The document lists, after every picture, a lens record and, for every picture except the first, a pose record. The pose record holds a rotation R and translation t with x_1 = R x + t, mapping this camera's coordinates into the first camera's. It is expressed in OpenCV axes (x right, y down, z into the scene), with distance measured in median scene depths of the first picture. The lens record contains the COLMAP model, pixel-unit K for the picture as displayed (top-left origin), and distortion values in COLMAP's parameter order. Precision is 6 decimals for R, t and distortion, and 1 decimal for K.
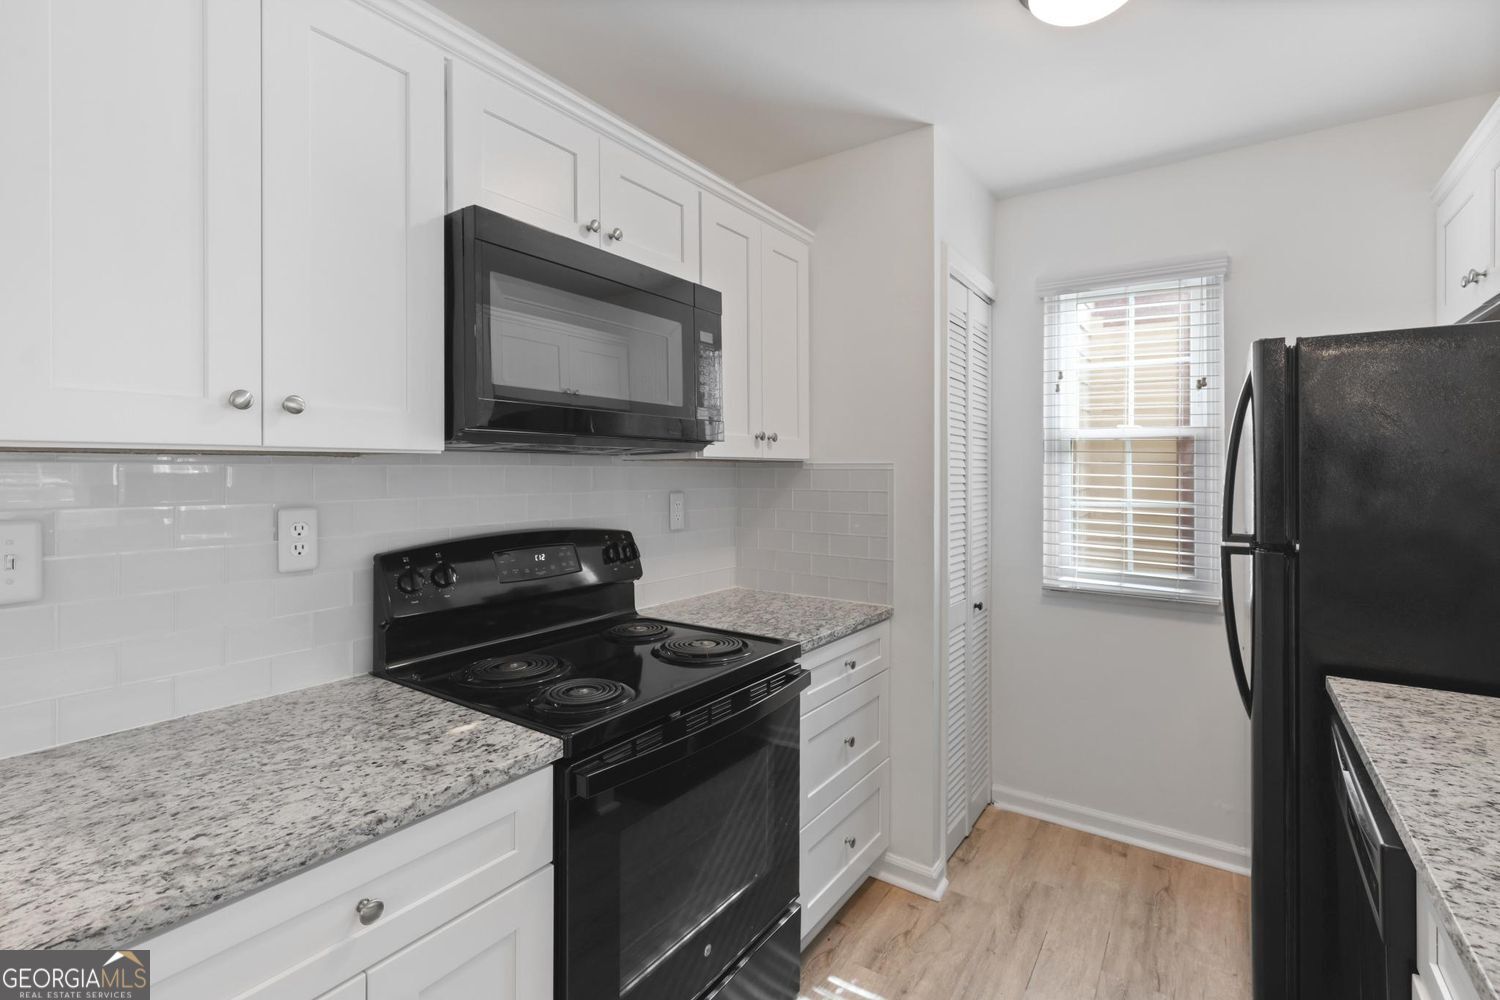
lens RADIAL K [[687.2, 0, 751.1], [0, 687.2, 469.1], [0, 0, 1]] dist [0.001373, 0.000009]
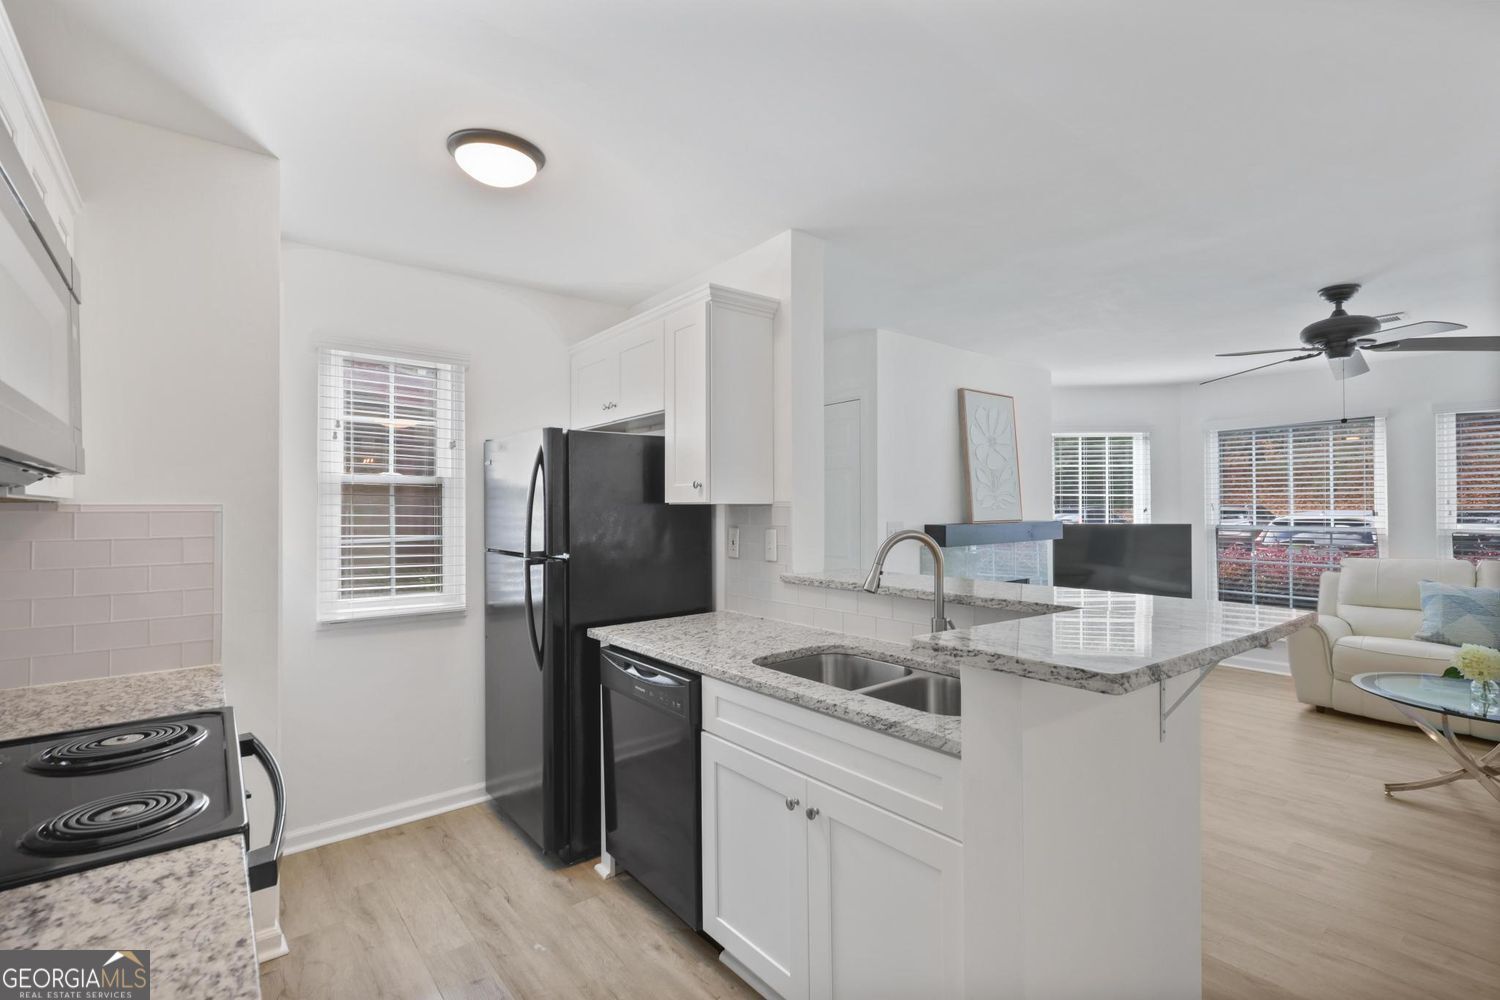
lens RADIAL K [[679.3, 0, 753.5], [0, 679.3, 493.3], [0, 0, 1]] dist [0.002248, 0.000367]
pose [[0.280461, 0.018396, 0.959689, -0.486477], [0.006518, 0.999757, -0.021069, 0.000135], [-0.959843, 0.012164, 0.280272, 0.086561]]
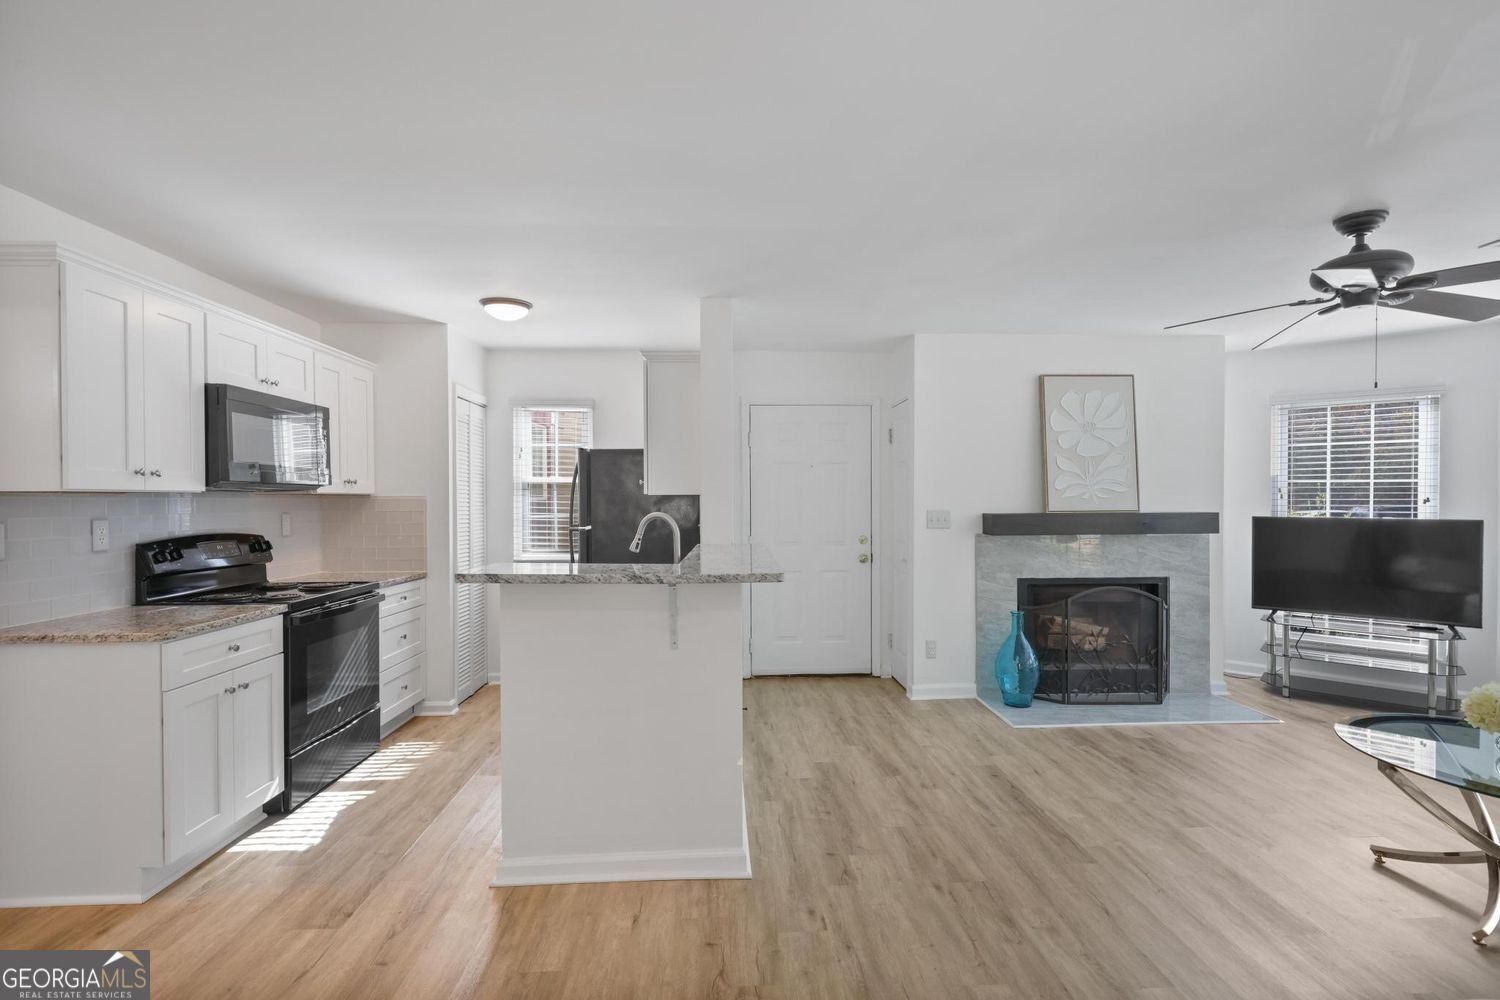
lens RADIAL K [[676.6, 0, 750.9], [0, 676.6, 502.6], [0, 0, 1]] dist [0.000982, 0.000046]
pose [[0.797434, -0.007619, 0.603358, -0.220304], [0.005268, 0.999970, 0.005664, 0.004526], [-0.603383, -0.001338, 0.797450, -1.095190]]
